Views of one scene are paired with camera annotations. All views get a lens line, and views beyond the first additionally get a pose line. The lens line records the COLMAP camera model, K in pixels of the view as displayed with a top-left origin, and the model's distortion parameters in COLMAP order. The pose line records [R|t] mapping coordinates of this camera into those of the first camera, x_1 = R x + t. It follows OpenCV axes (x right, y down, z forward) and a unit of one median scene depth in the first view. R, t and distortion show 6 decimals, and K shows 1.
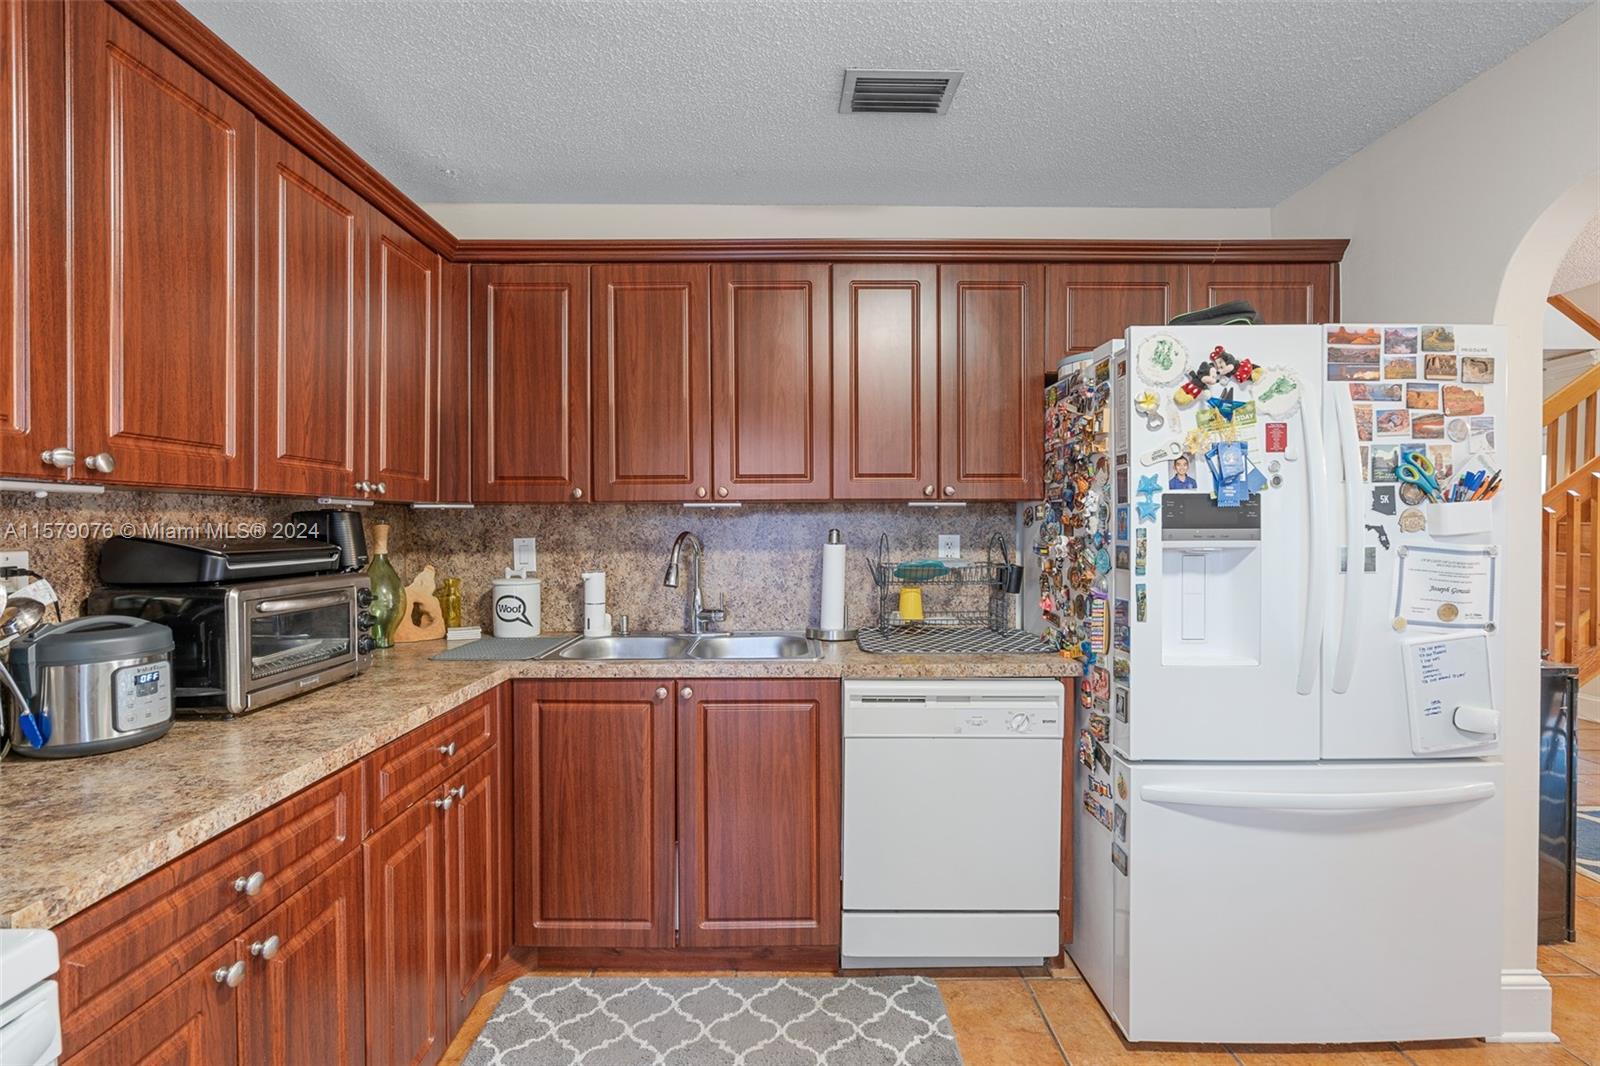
lens RADIAL K [[727.8, 0, 790.7], [0, 727.8, 534.3], [0, 0, 1]] dist [-0.006633, 0.003129]
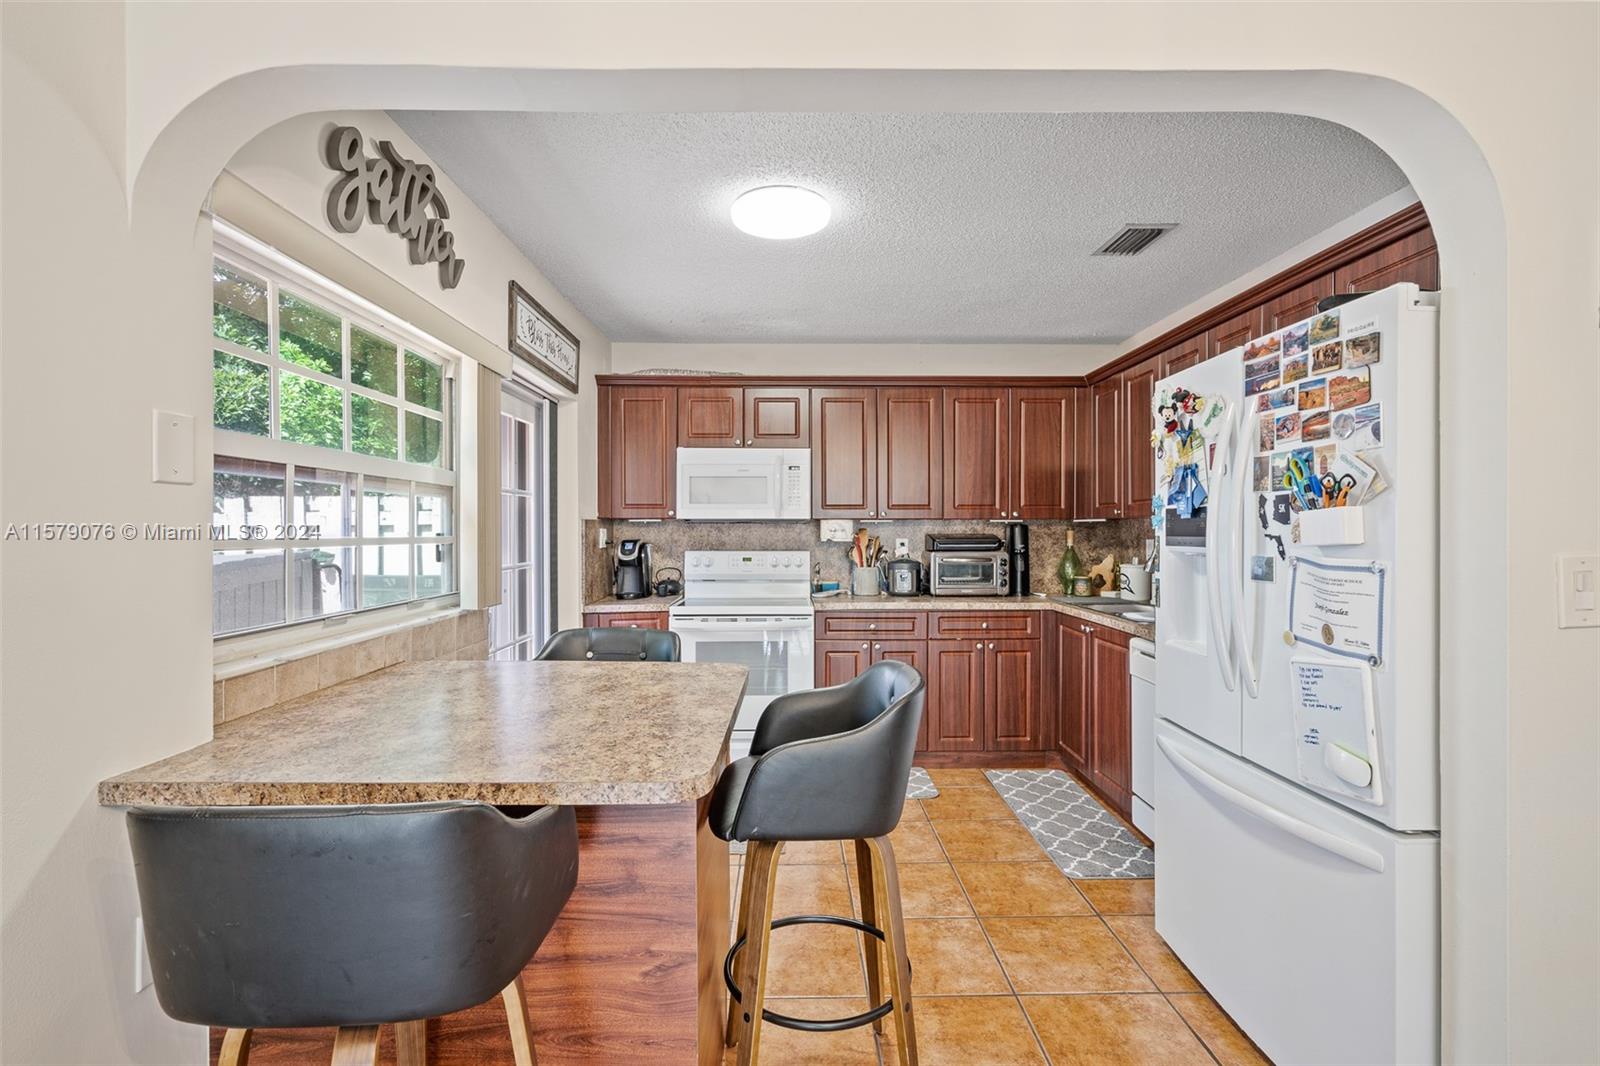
lens RADIAL K [[727.8, 0, 795.1], [0, 727.8, 534.0], [0, 0, 1]] dist [-0.006633, 0.003129]
pose [[0.002971, 0.007607, -0.999967, 1.593281], [-0.012770, 0.999890, 0.007568, -0.011565], [0.999914, 0.012747, 0.003067, 0.307962]]
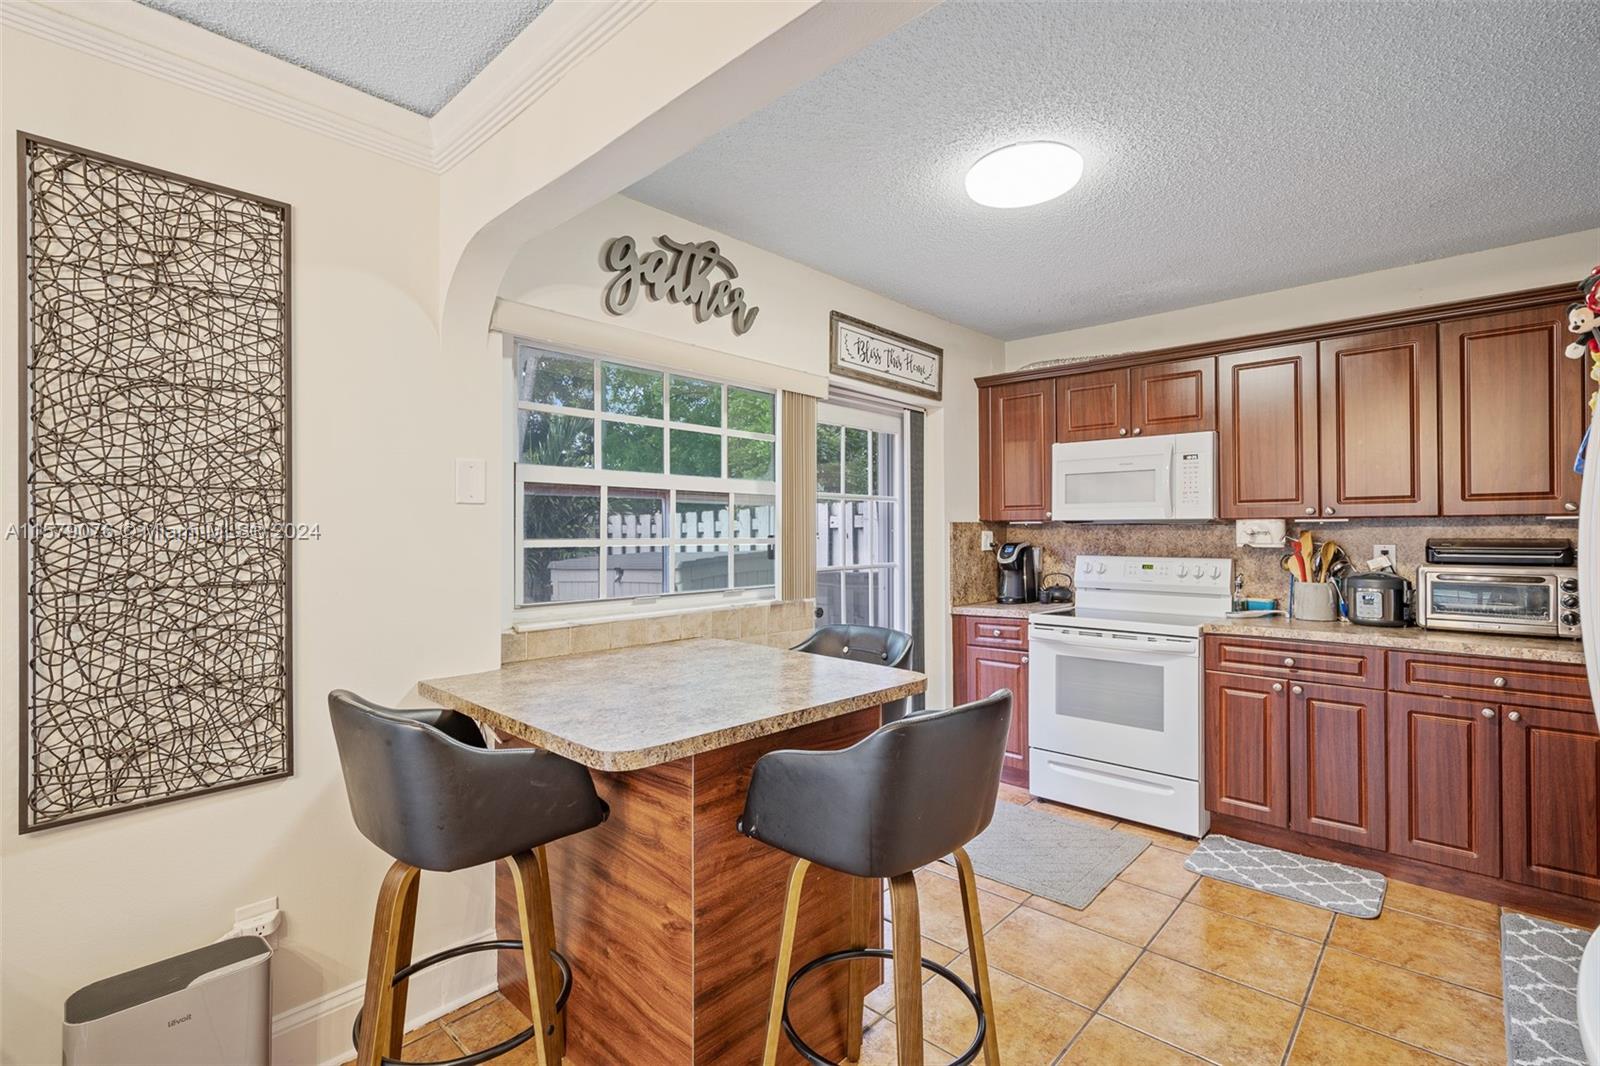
lens RADIAL K [[727.8, 0, 801.2], [0, 727.8, 525.8], [0, 0, 1]] dist [-0.006633, 0.003129]
pose [[-0.687148, -0.004310, -0.726505, 1.369963], [-0.007620, 0.999970, 0.001275, -0.017864], [0.726478, 0.006412, -0.687160, 0.817813]]
